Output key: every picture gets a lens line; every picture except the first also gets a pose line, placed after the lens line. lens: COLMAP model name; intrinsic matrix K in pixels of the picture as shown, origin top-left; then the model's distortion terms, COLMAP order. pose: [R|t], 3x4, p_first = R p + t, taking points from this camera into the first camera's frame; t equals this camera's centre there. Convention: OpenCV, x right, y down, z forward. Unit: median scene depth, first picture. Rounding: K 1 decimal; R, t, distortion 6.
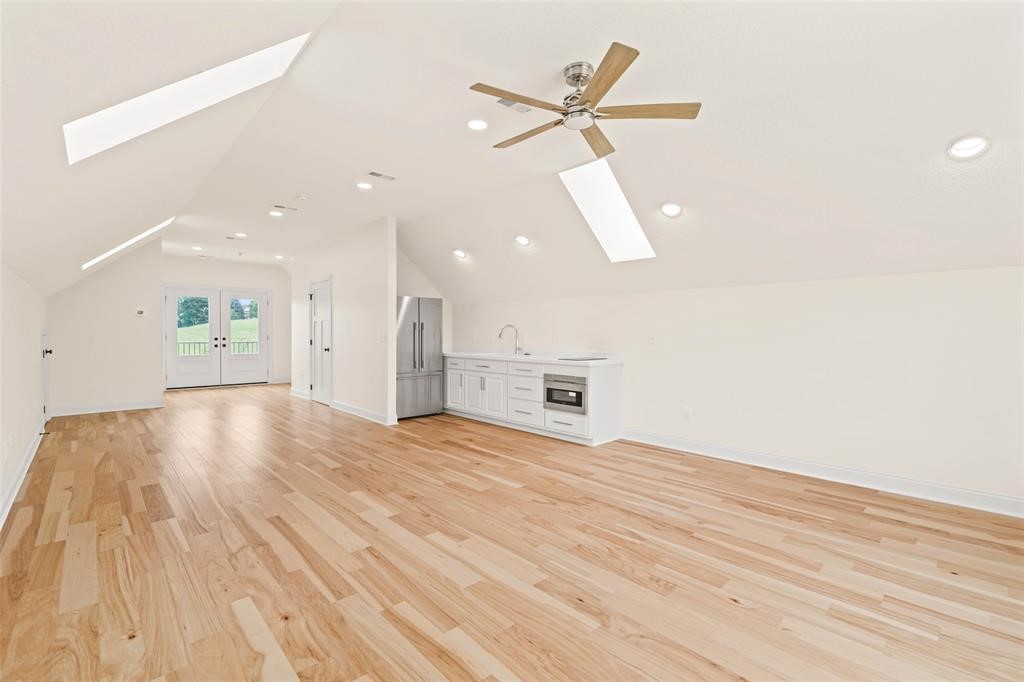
lens RADIAL K [[447.6, 0, 512.0], [0, 447.6, 341.0], [0, 0, 1]] dist [-0.000428, 0.000393]
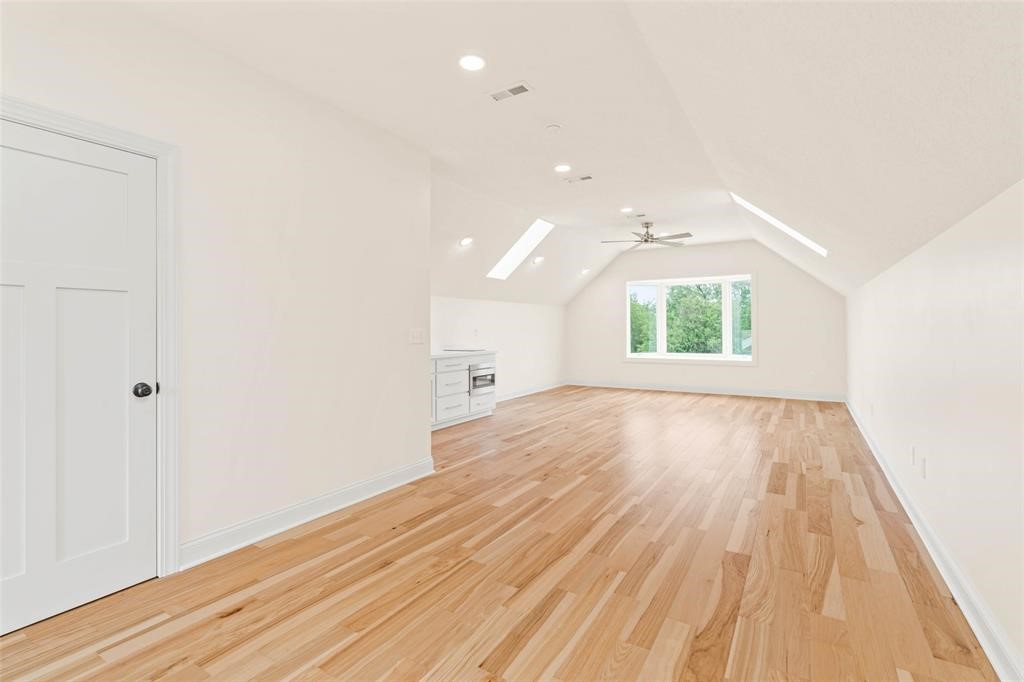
lens RADIAL K [[447.6, 0, 512.0], [0, 447.6, 341.0], [0, 0, 1]] dist [-0.000428, 0.000393]
pose [[-0.239415, -0.029608, 0.970466, -1.146517], [0.016133, 0.999276, 0.034467, -0.027243], [-0.970783, 0.023908, -0.238764, 1.274212]]
